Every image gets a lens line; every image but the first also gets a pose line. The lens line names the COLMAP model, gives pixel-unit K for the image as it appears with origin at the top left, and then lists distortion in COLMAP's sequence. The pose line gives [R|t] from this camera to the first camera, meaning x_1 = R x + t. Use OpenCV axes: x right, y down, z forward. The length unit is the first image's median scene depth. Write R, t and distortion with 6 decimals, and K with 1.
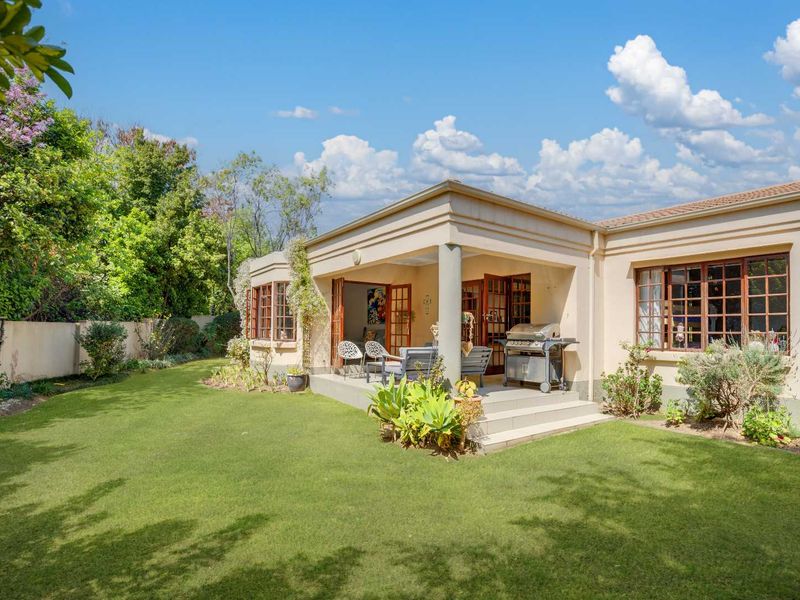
lens RADIAL K [[418.2, 0, 400.0], [0, 418.2, 300.0], [0, 0, 1]] dist [-0.003290, -0.000828]
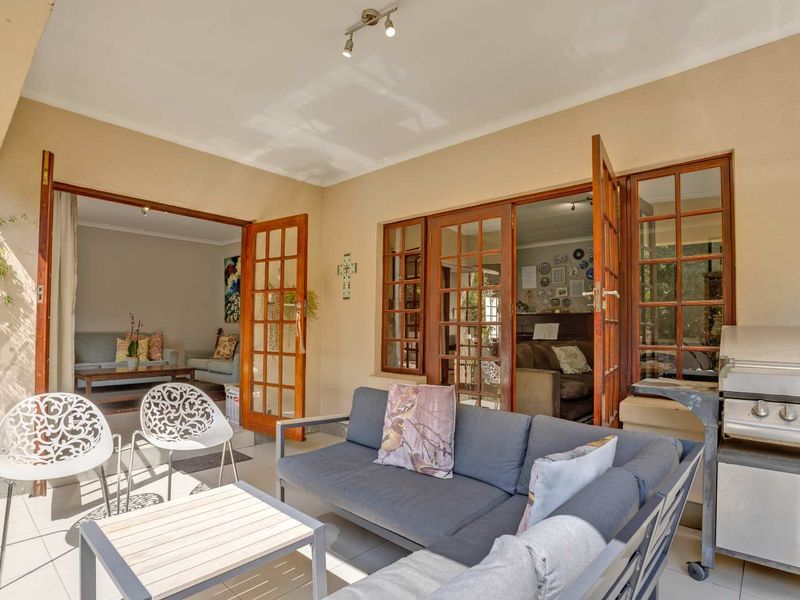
lens RADIAL K [[418.2, 0, 400.0], [0, 418.2, 300.0], [0, 0, 1]] dist [-0.003290, -0.000828]
pose [[0.970252, 0.004907, 0.242047, 0.016381], [-0.007361, 0.999930, 0.009234, 0.030838], [-0.241985, -0.010741, 0.970221, 0.597159]]
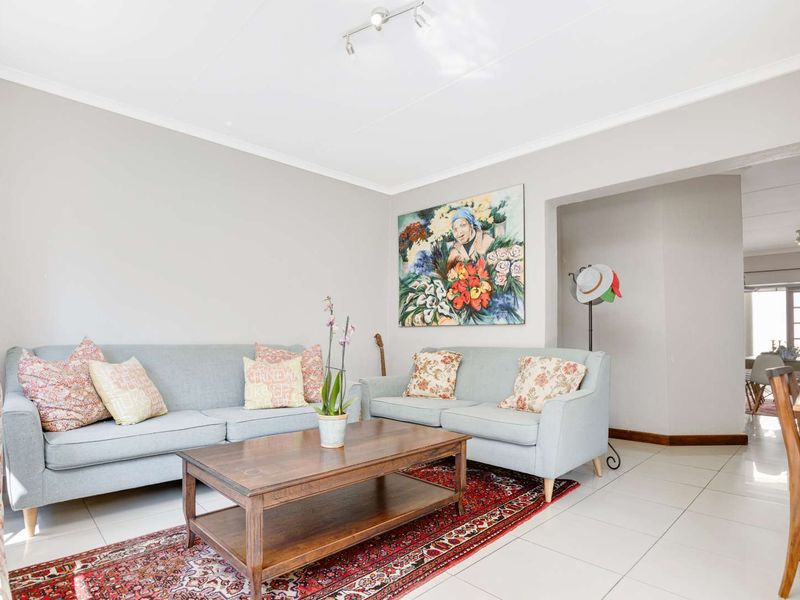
lens RADIAL K [[418.2, 0, 400.0], [0, 418.2, 300.0], [0, 0, 1]] dist [-0.003290, -0.000828]
pose [[0.986345, 0.008360, 0.164480, -0.181357], [-0.007201, 0.999945, -0.007642, 0.056901], [-0.164535, 0.006353, 0.986351, 0.982292]]
